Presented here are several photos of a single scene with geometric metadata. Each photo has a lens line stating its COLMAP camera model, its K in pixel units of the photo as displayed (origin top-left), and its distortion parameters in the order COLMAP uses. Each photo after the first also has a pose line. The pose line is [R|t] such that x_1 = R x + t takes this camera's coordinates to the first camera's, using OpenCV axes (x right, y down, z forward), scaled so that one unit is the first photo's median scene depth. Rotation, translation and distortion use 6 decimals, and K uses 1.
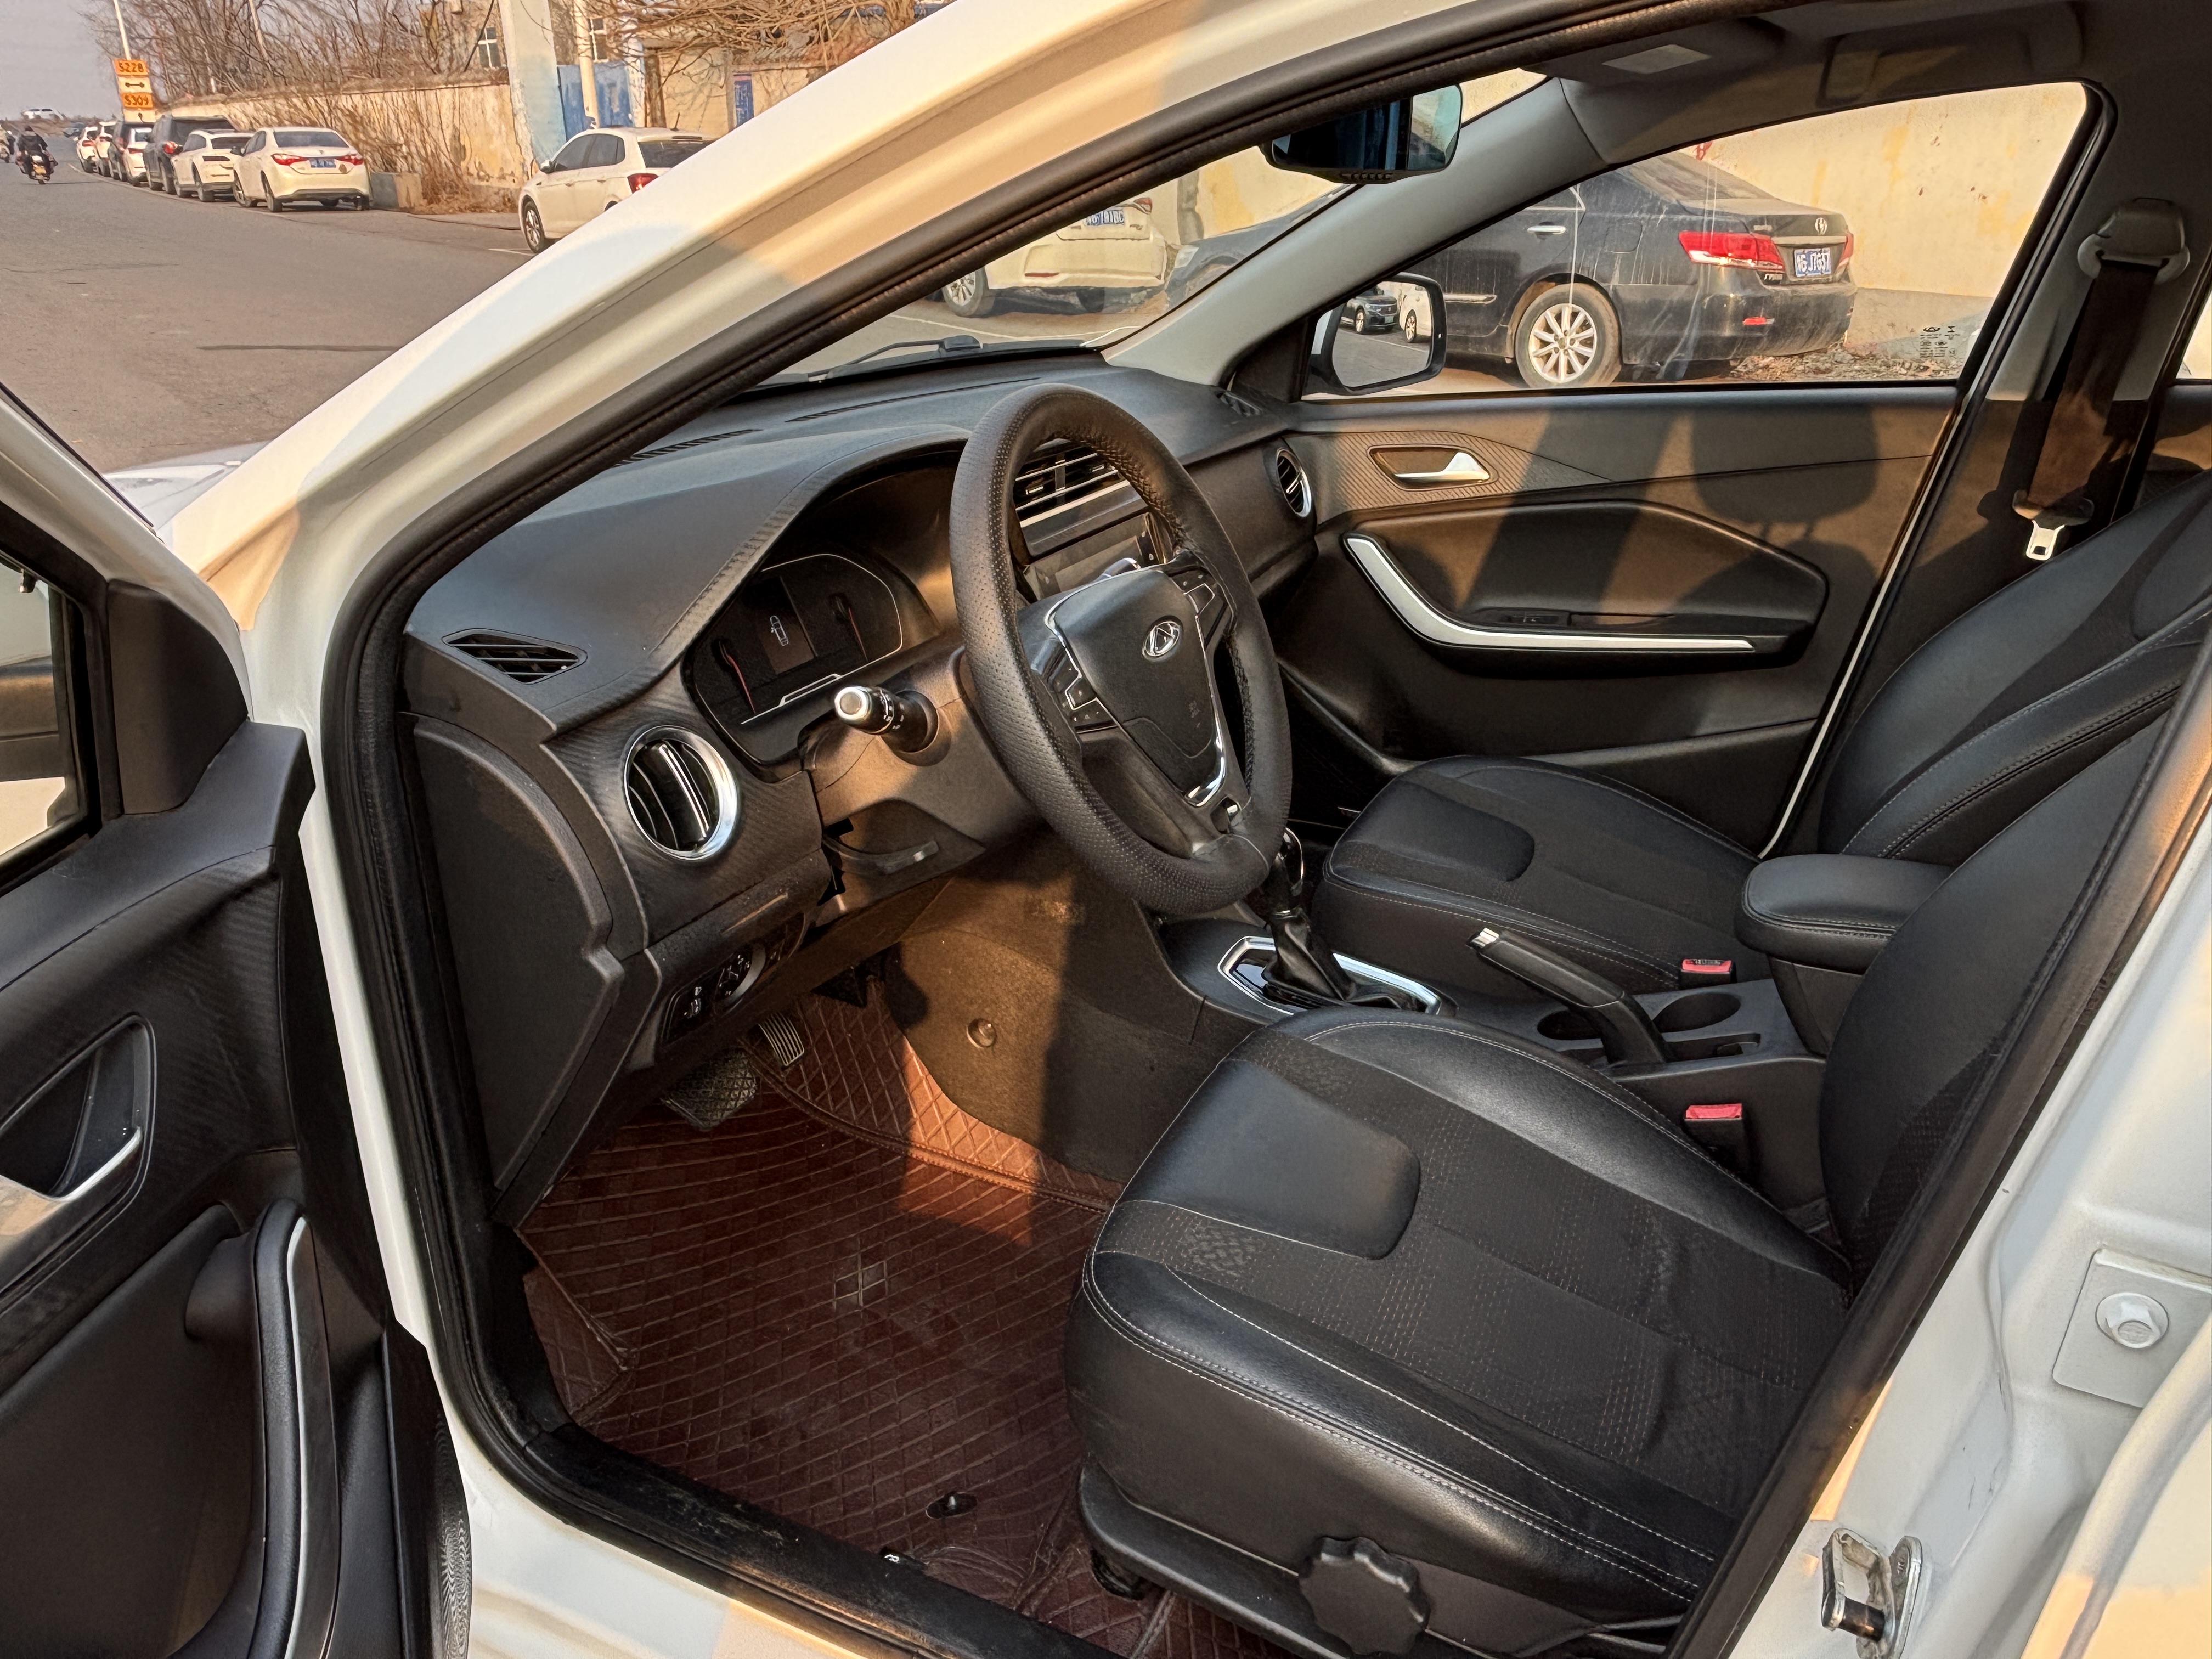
lens RADIAL K [[1592.5, 0, 1119.3], [0, 1592.5, 827.8], [0, 0, 1]] dist [-0.010996, -0.002399]
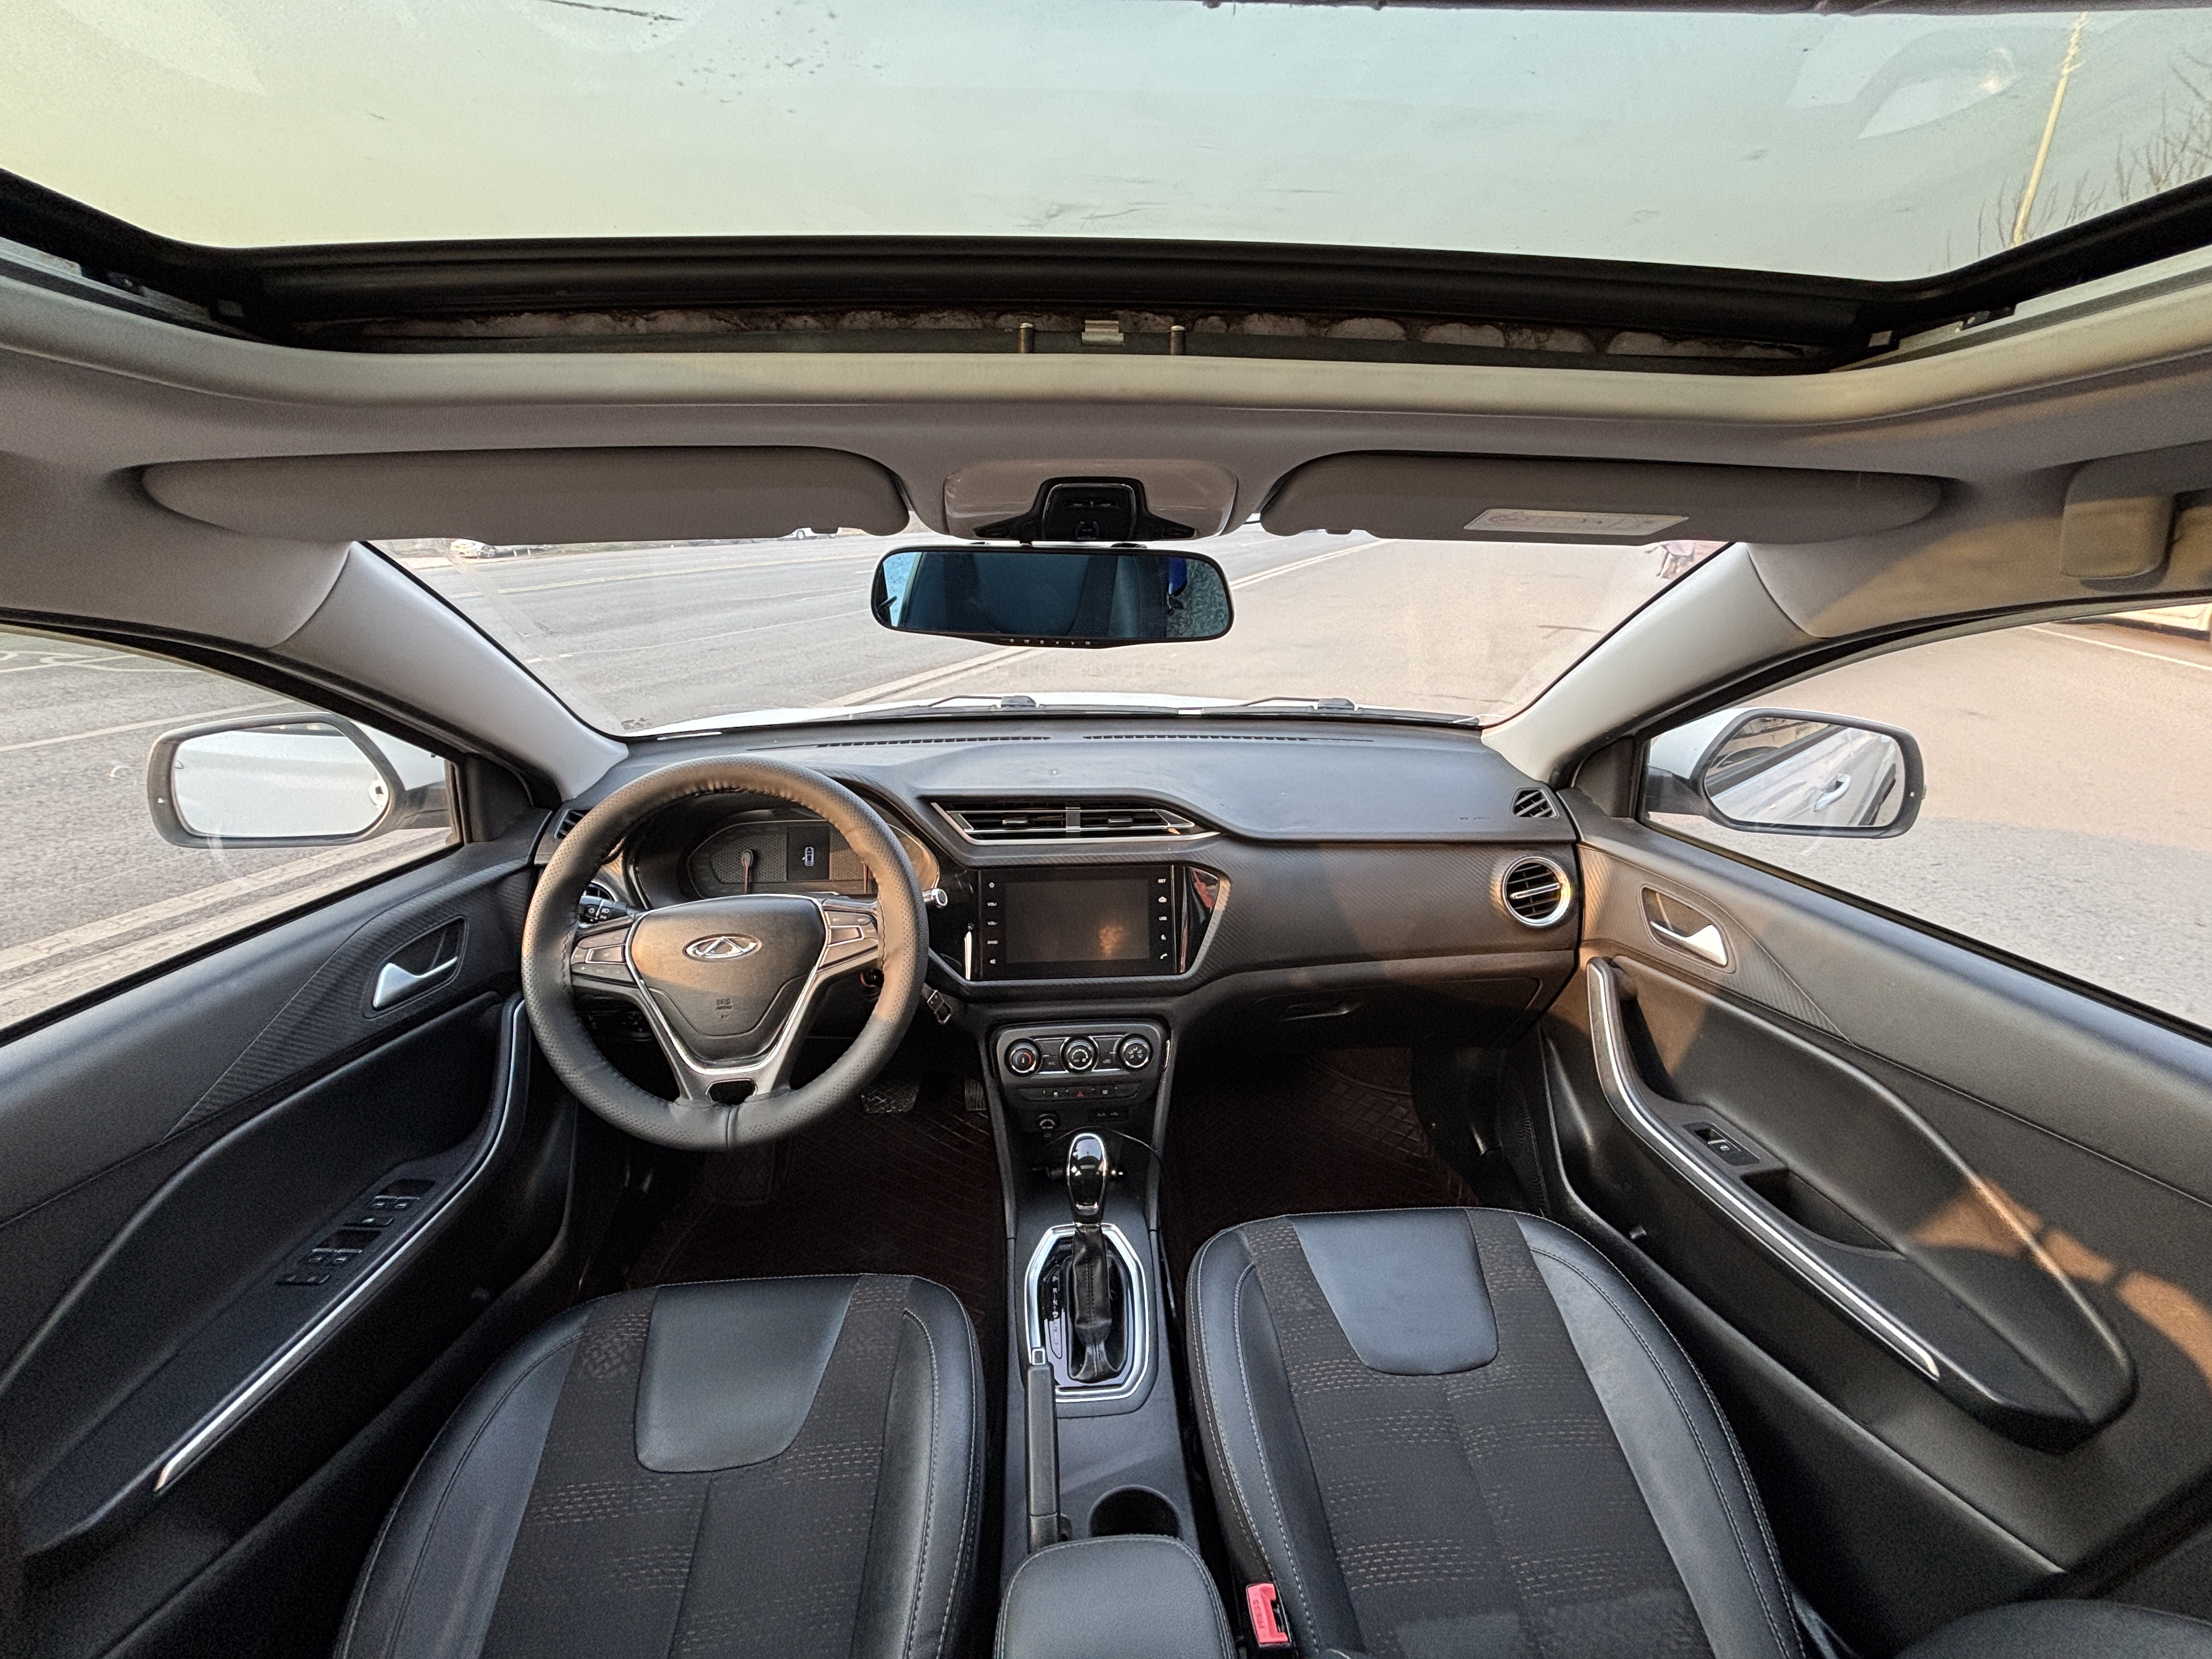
lens RADIAL K [[878.1, 0, 1113.1], [0, 878.1, 831.3], [0, 0, 1]] dist [0.000830, 0.000096]
pose [[0.464493, 0.300563, -0.833012, 0.089185], [-0.333866, 0.930668, 0.149633, -0.048826], [0.820232, 0.208611, 0.532637, 0.091443]]
